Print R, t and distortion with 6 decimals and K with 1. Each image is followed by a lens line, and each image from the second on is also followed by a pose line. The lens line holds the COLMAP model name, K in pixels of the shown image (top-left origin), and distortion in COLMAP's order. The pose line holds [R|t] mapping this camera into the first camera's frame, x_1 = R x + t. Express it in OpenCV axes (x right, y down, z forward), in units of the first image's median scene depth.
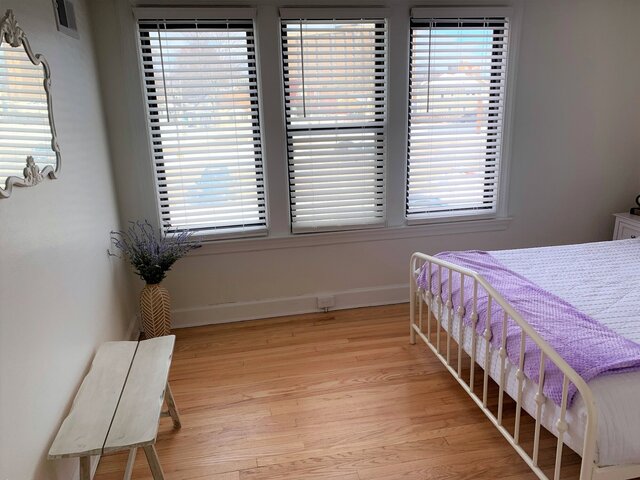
lens RADIAL K [[486.9, 0, 320.0], [0, 486.9, 240.0], [0, 0, 1]] dist [0.008295, 0.000538]
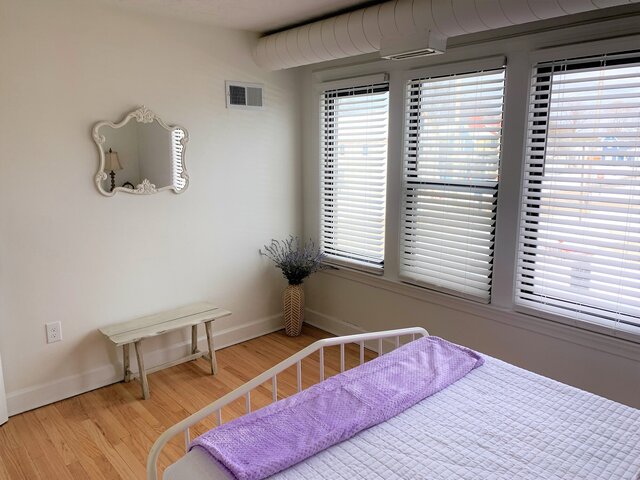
lens RADIAL K [[486.9, 0, 320.0], [0, 486.9, 240.0], [0, 0, 1]] dist [0.008295, 0.000538]
pose [[0.517144, 0.192954, -0.833865, 0.878954], [-0.245408, 0.966779, 0.071514, -0.160613], [0.819962, 0.167654, 0.547316, 0.351317]]
